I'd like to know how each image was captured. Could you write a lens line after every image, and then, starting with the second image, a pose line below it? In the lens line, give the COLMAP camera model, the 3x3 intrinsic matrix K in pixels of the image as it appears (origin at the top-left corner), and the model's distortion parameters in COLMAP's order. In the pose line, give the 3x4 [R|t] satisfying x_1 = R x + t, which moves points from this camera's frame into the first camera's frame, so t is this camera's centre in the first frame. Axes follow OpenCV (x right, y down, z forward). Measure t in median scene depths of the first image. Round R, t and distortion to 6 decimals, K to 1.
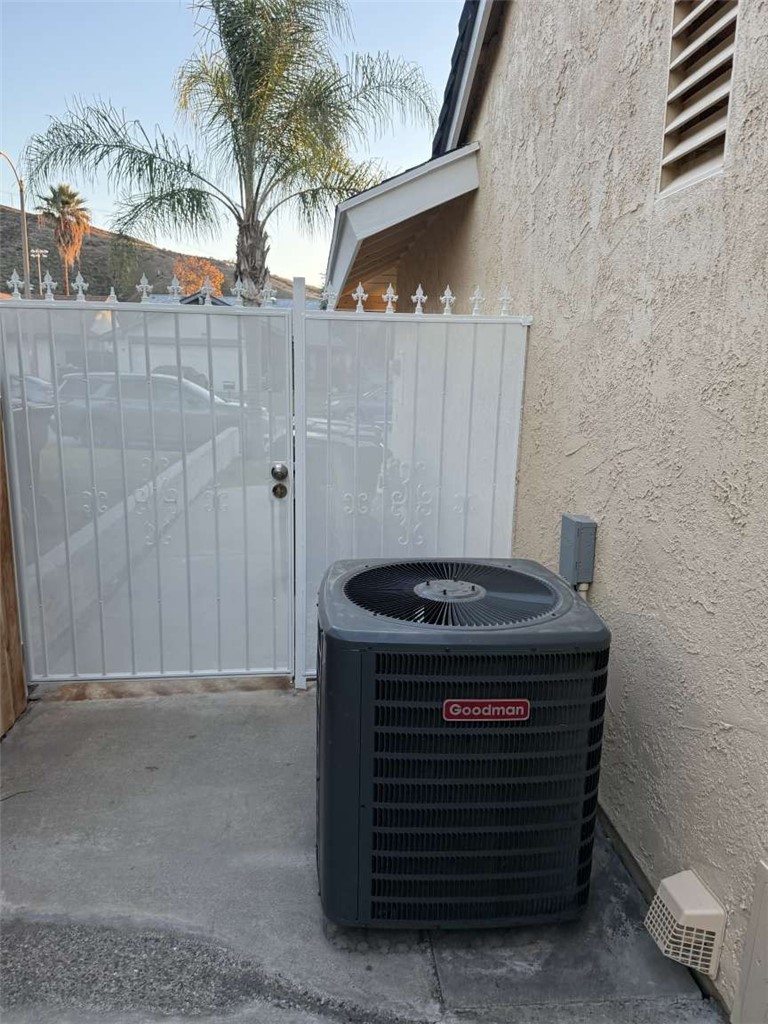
lens RADIAL K [[715.1, 0, 387.1], [0, 715.1, 515.5], [0, 0, 1]] dist [0.139578, -0.230285]
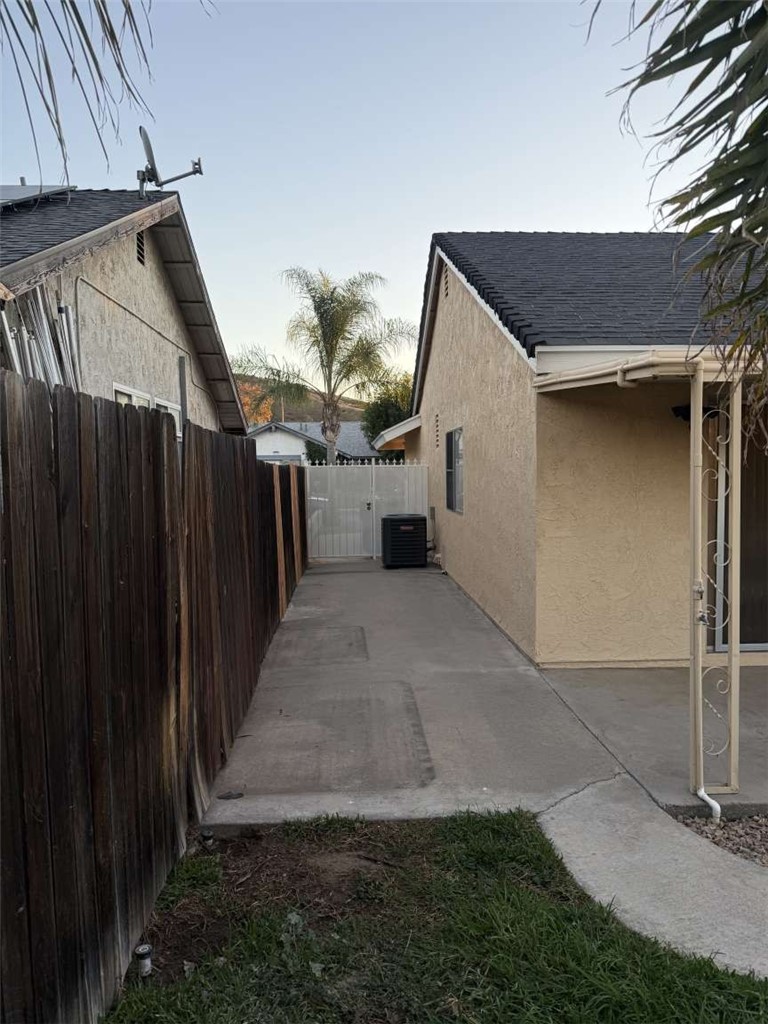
lens RADIAL K [[715.1, 0, 387.1], [0, 715.1, 515.5], [0, 0, 1]] dist [0.139578, -0.230285]
pose [[0.998367, -0.031944, -0.047363, 0.038869], [0.025128, 0.990099, -0.138103, 0.153377], [0.051306, 0.136687, 0.989285, -0.808395]]
